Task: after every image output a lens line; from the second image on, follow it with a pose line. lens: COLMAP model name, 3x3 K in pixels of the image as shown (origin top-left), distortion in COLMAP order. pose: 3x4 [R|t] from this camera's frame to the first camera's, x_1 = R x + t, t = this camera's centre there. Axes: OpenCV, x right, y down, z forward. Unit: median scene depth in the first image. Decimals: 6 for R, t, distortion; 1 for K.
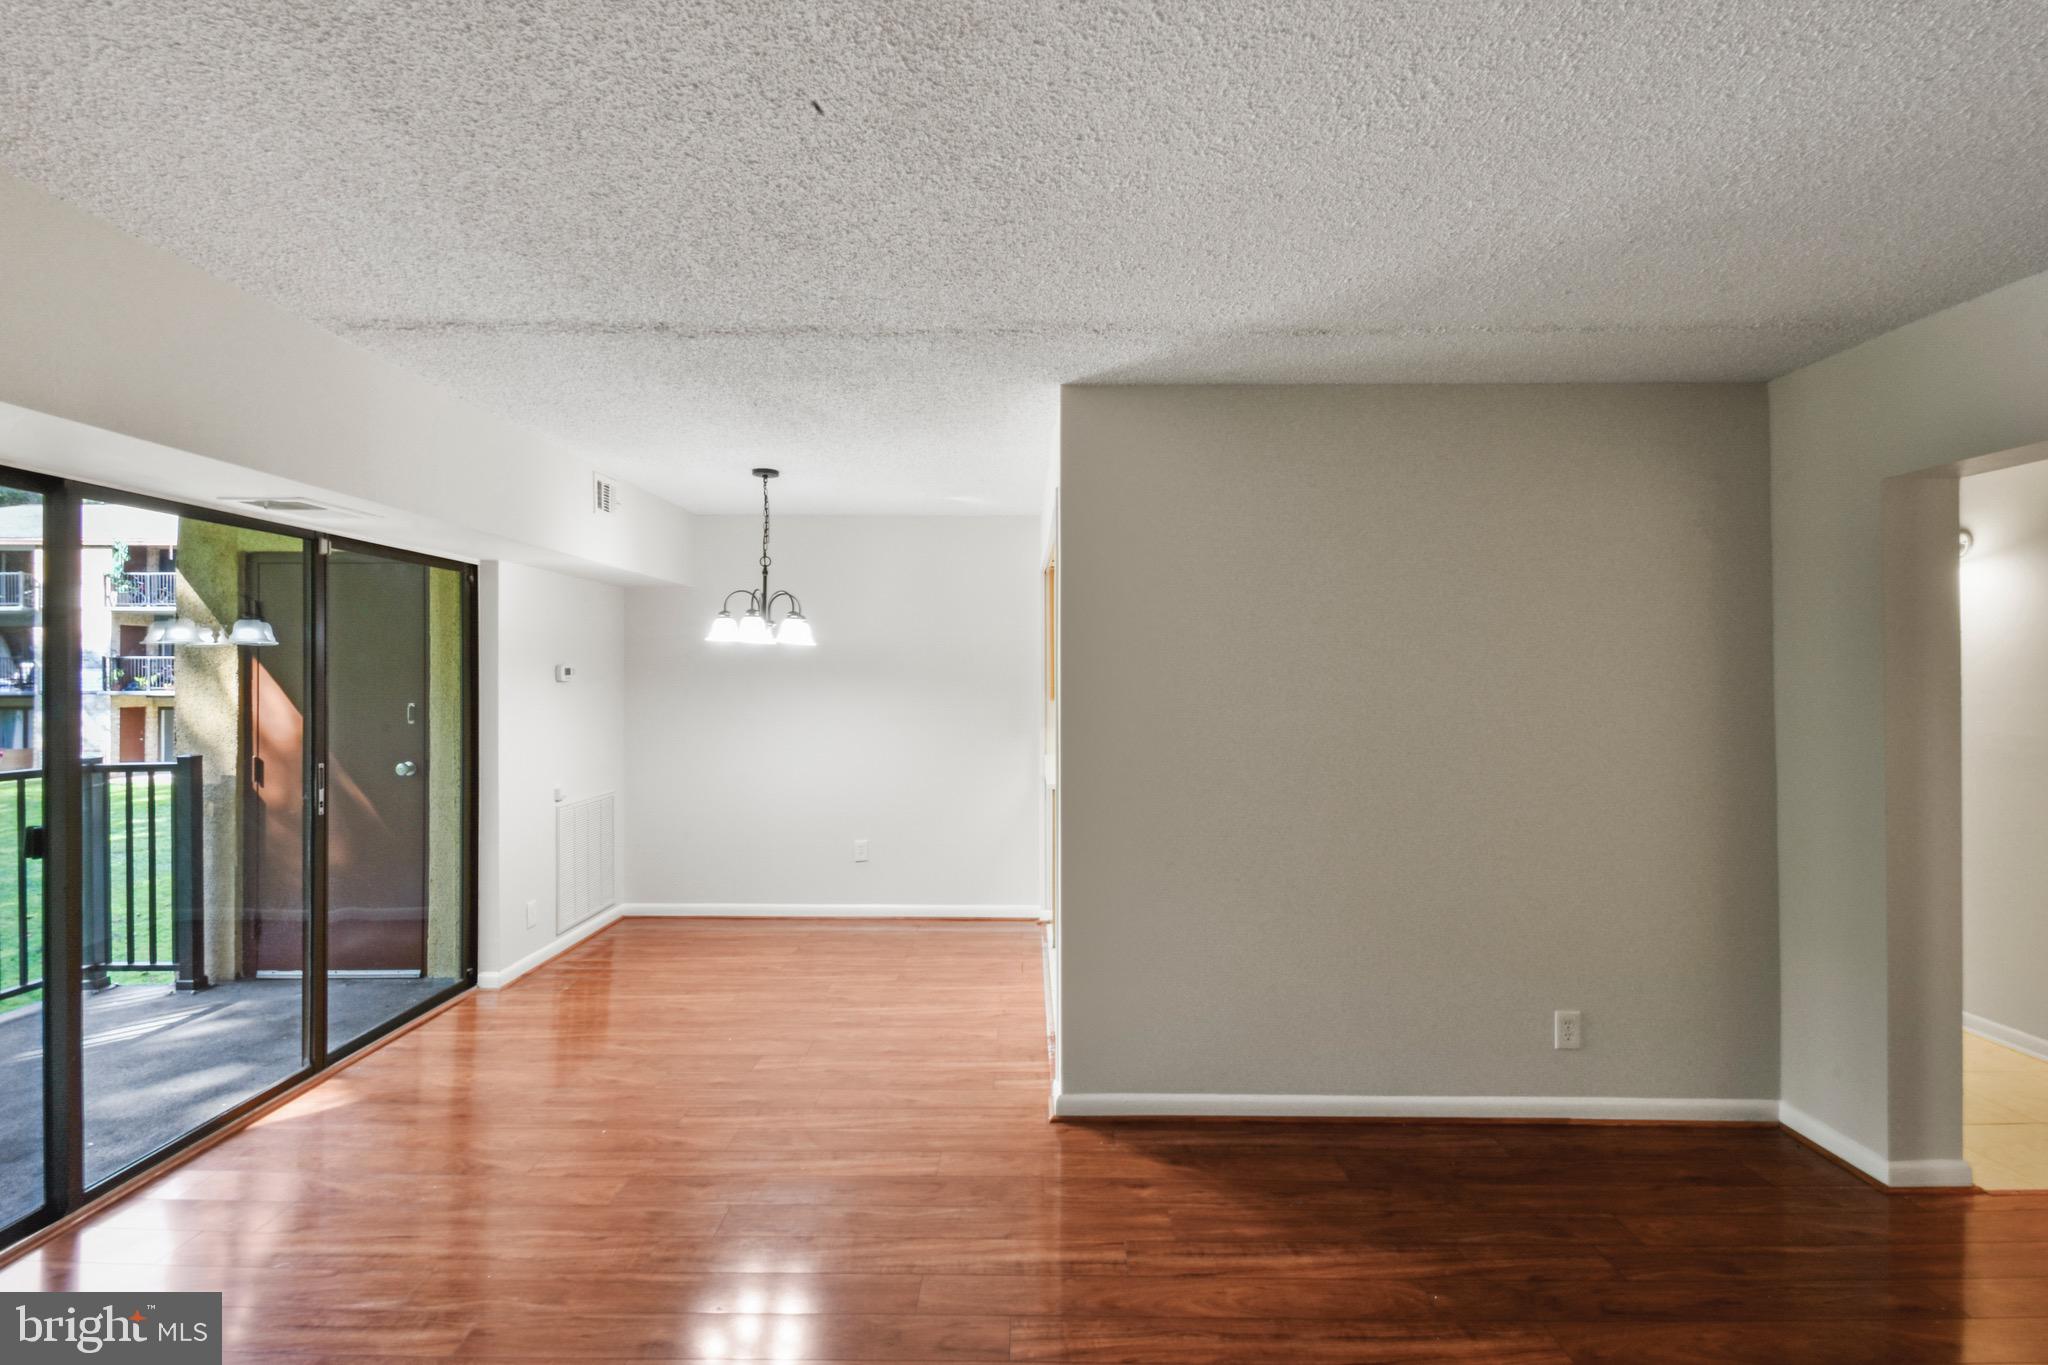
lens RADIAL K [[908.9, 0, 1018.8], [0, 908.9, 665.4], [0, 0, 1]] dist [0.009261, -0.002437]
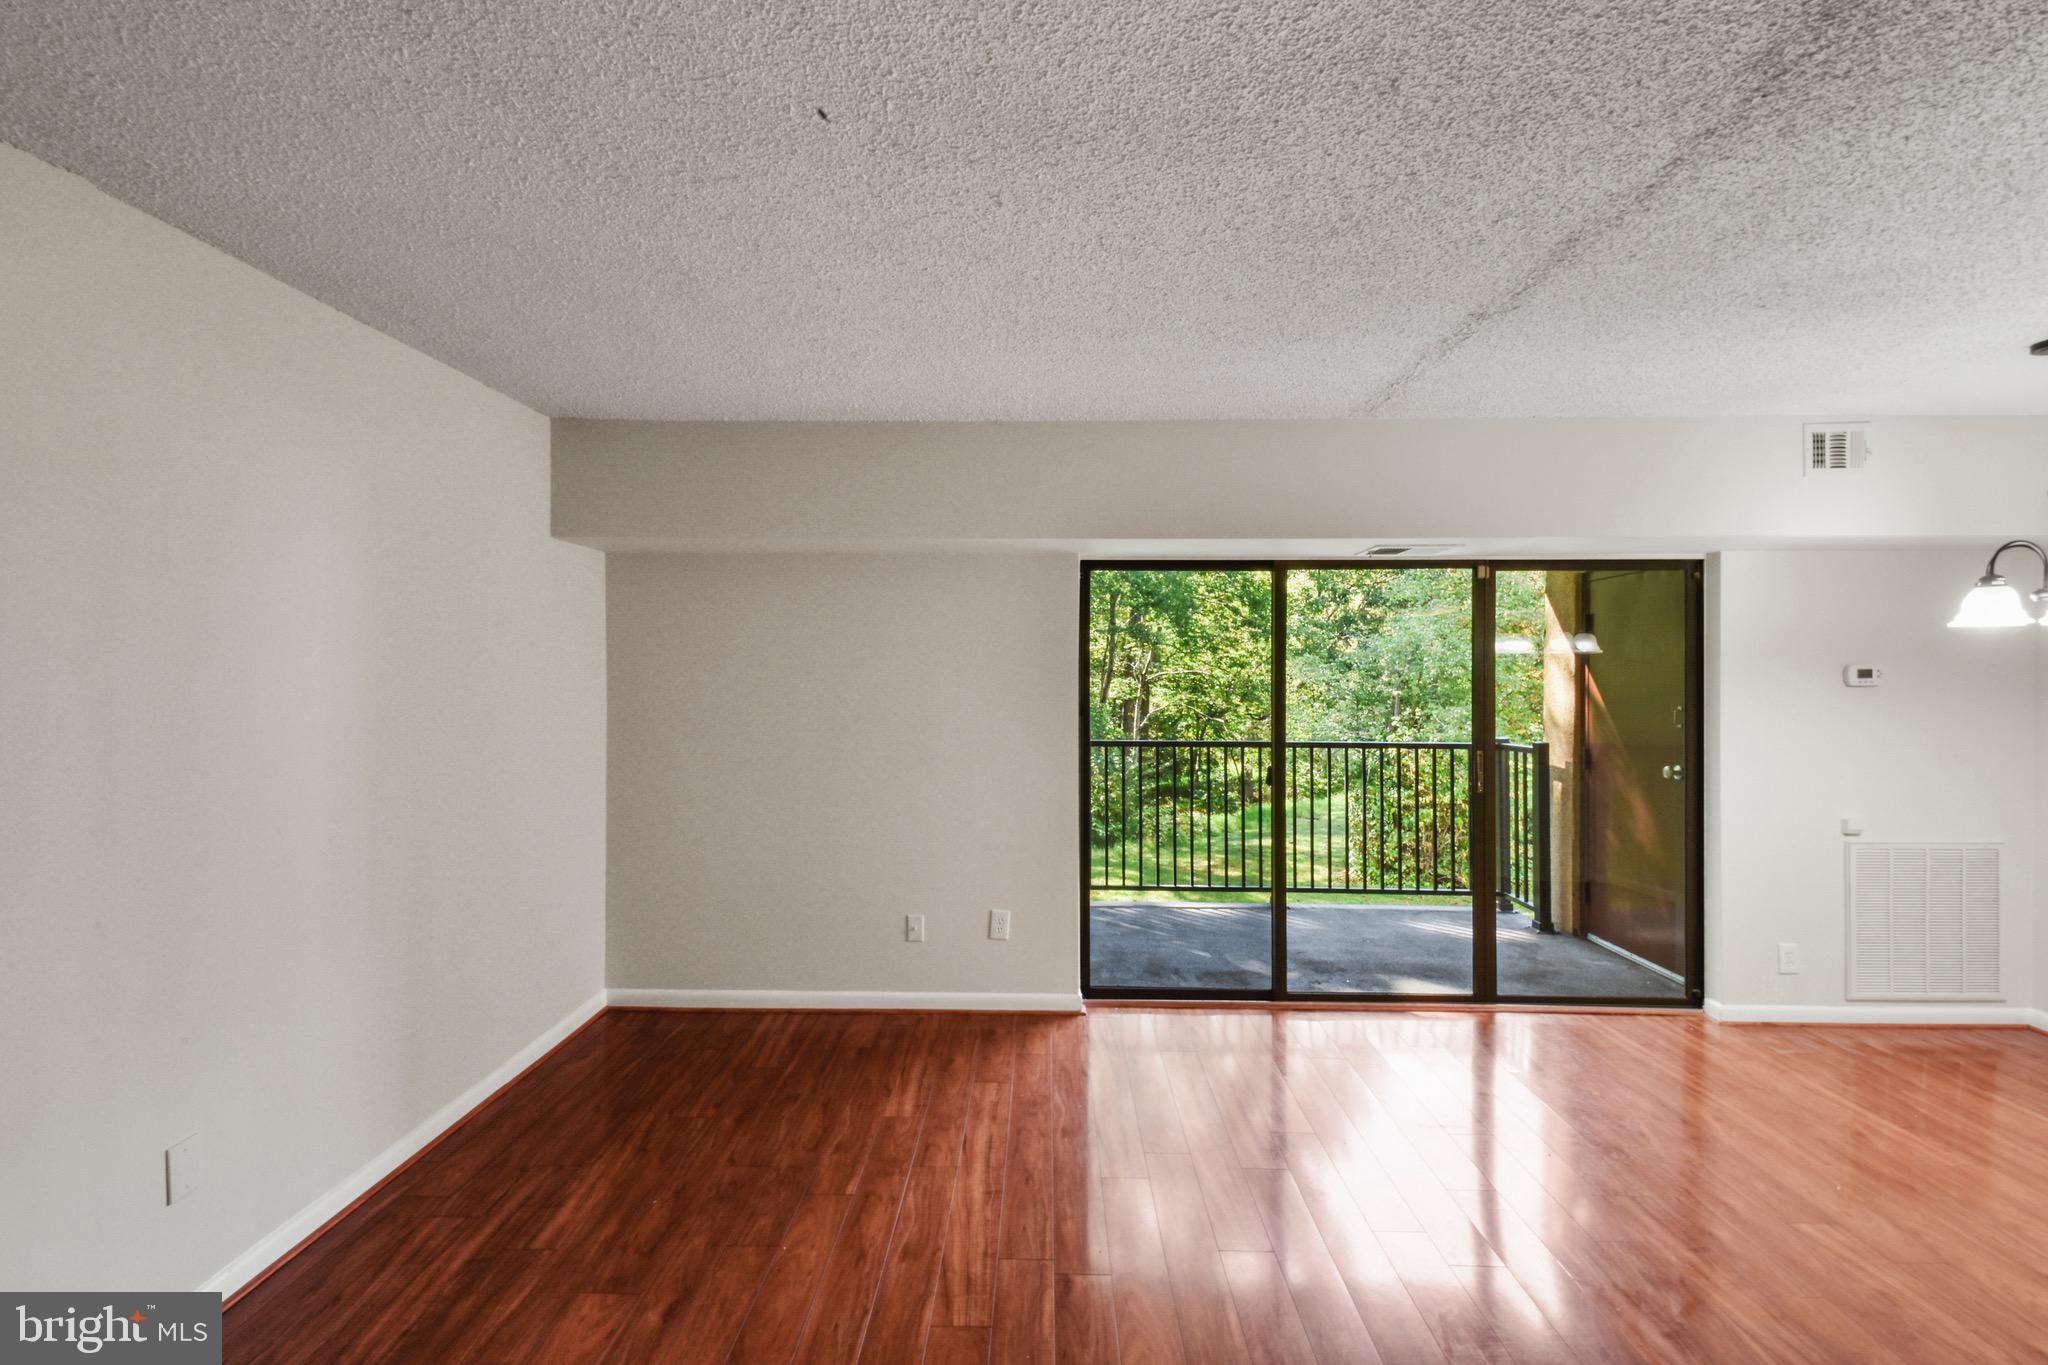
lens RADIAL K [[908.9, 0, 1022.2], [0, 908.9, 693.5], [0, 0, 1]] dist [0.009261, -0.002437]
pose [[-0.023037, 0.017699, -0.999578, 0.340580], [0.013505, 0.999758, 0.017391, 0.000340], [0.999643, -0.013098, -0.023271, 0.315019]]
